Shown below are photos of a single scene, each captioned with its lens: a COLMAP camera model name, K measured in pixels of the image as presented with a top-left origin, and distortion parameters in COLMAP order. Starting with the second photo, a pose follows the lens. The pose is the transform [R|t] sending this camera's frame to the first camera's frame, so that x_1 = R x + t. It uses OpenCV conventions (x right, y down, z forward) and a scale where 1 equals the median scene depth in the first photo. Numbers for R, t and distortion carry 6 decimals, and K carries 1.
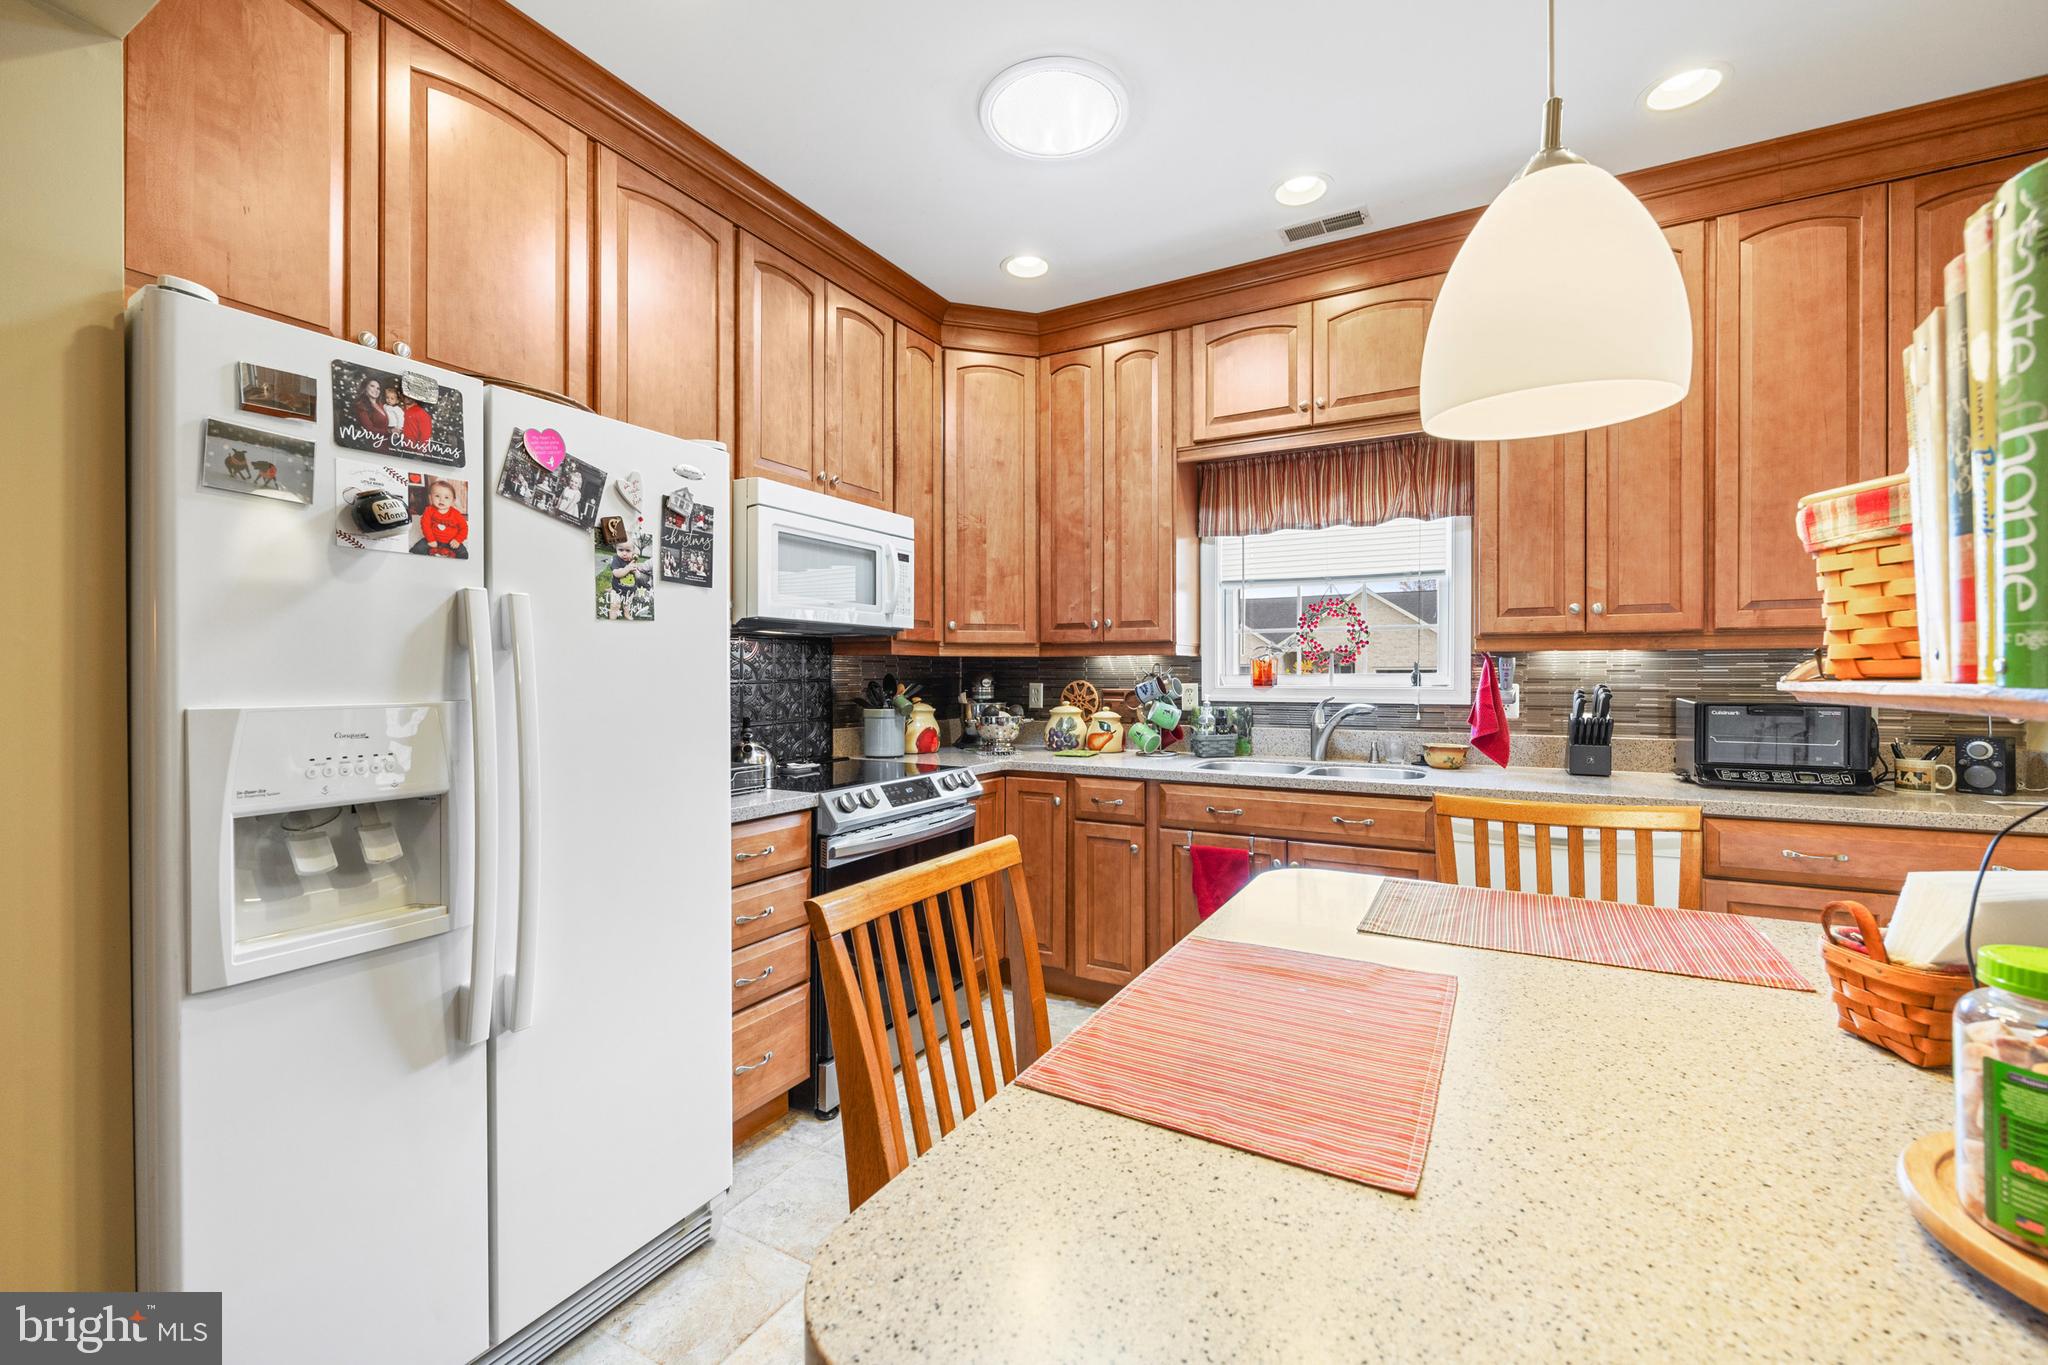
lens RADIAL K [[837.3, 0, 1019.1], [0, 837.3, 675.7], [0, 0, 1]] dist [-0.003334, -0.000670]
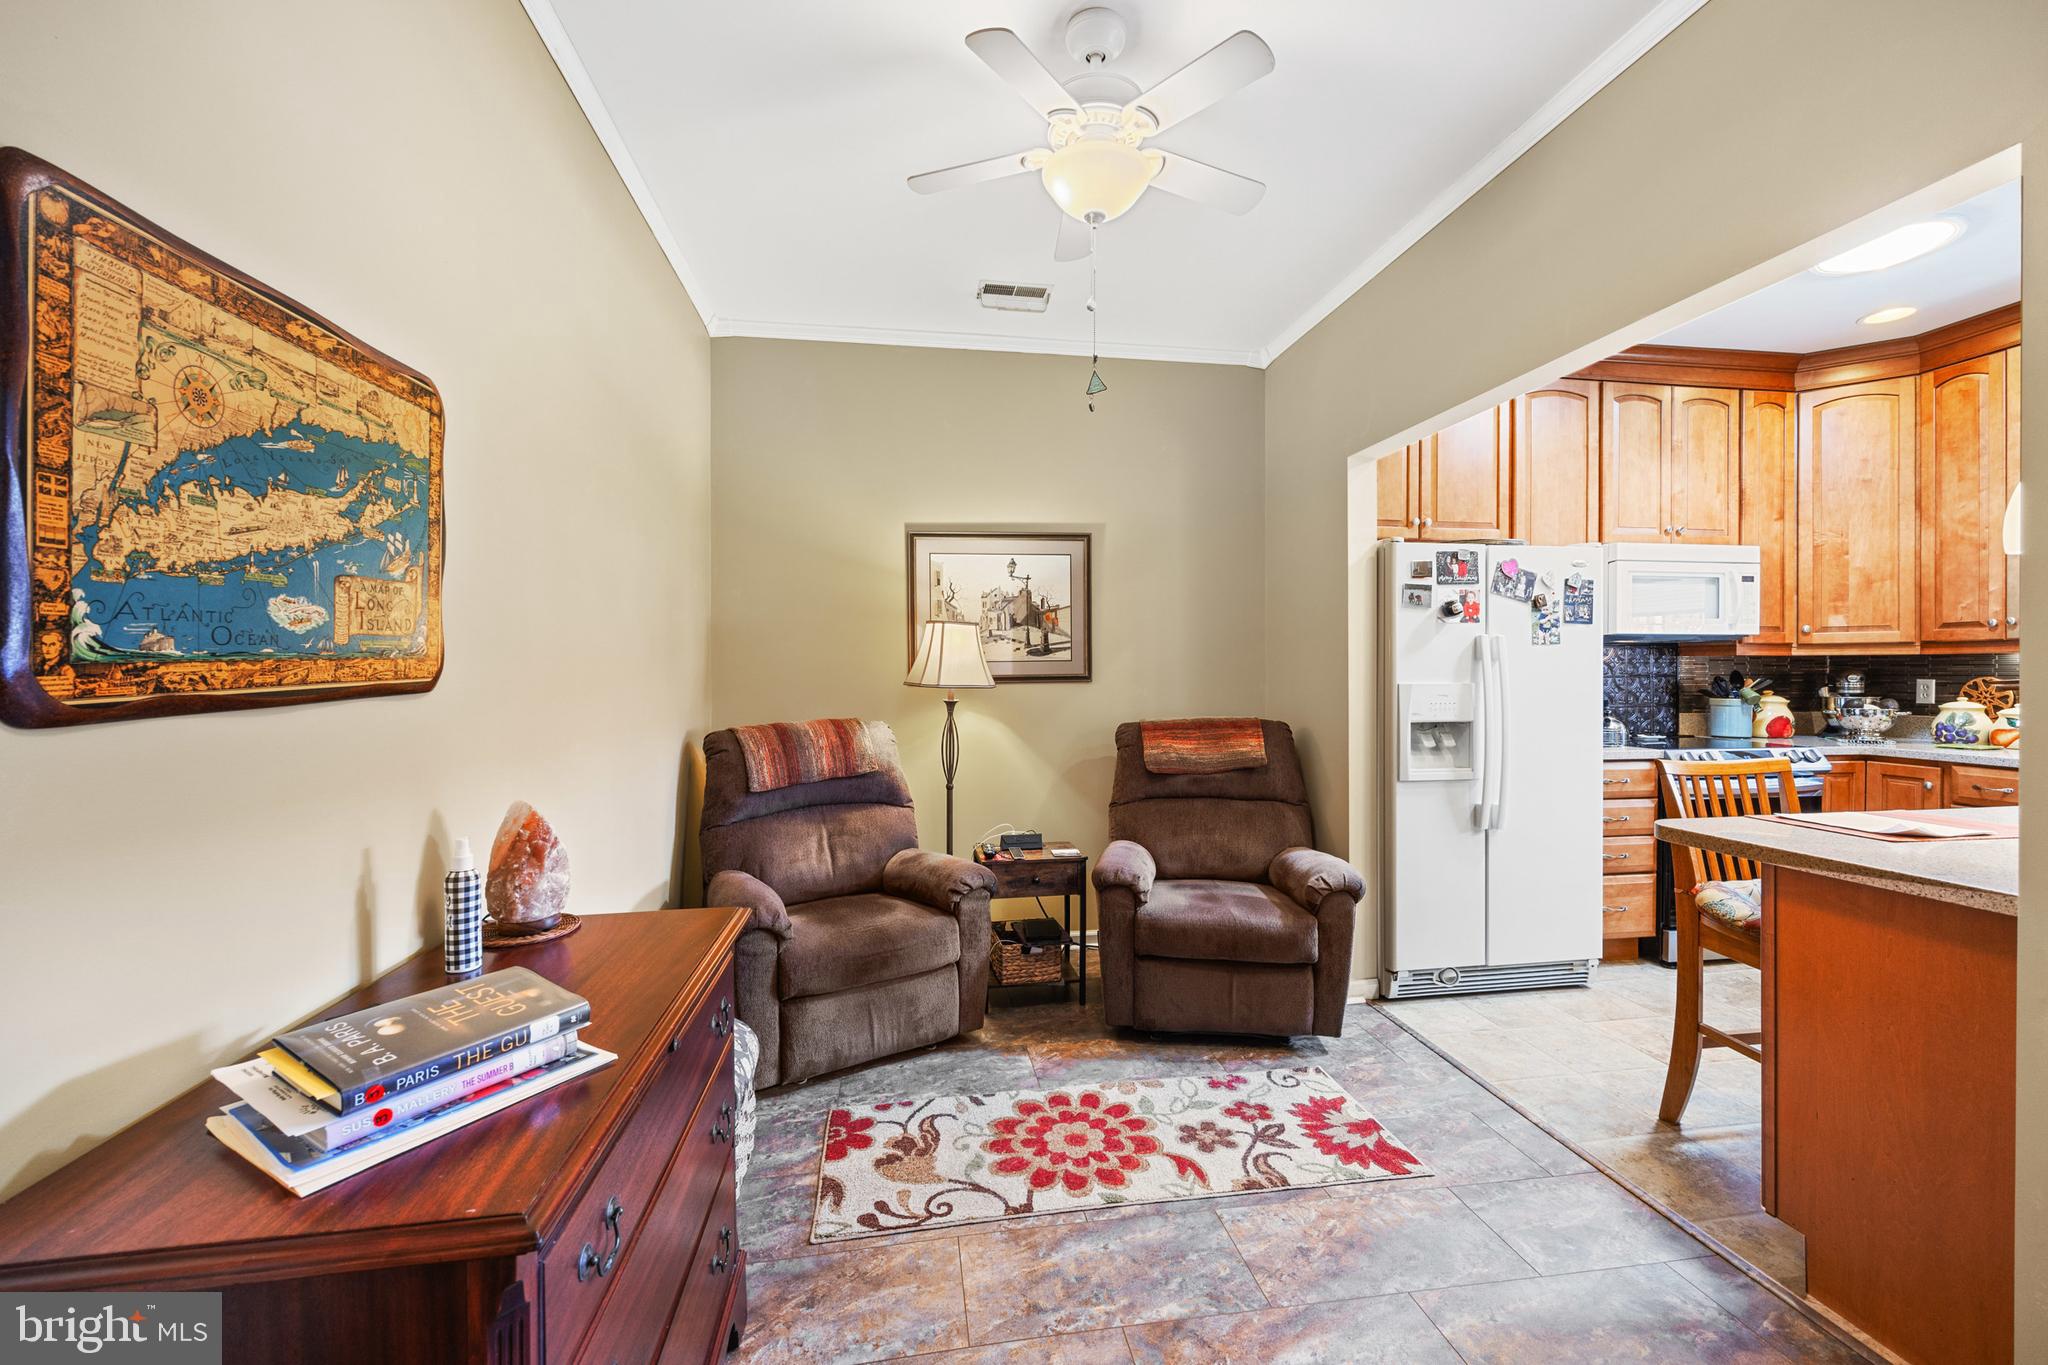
lens RADIAL K [[837.3, 0, 1012.7], [0, 837.3, 675.5], [0, 0, 1]] dist [-0.003334, -0.000670]
pose [[0.620588, 0.005000, -0.784121, 0.160729], [-0.000370, 0.999981, 0.006084, -0.002093], [0.784137, -0.003486, 0.620578, -0.649025]]
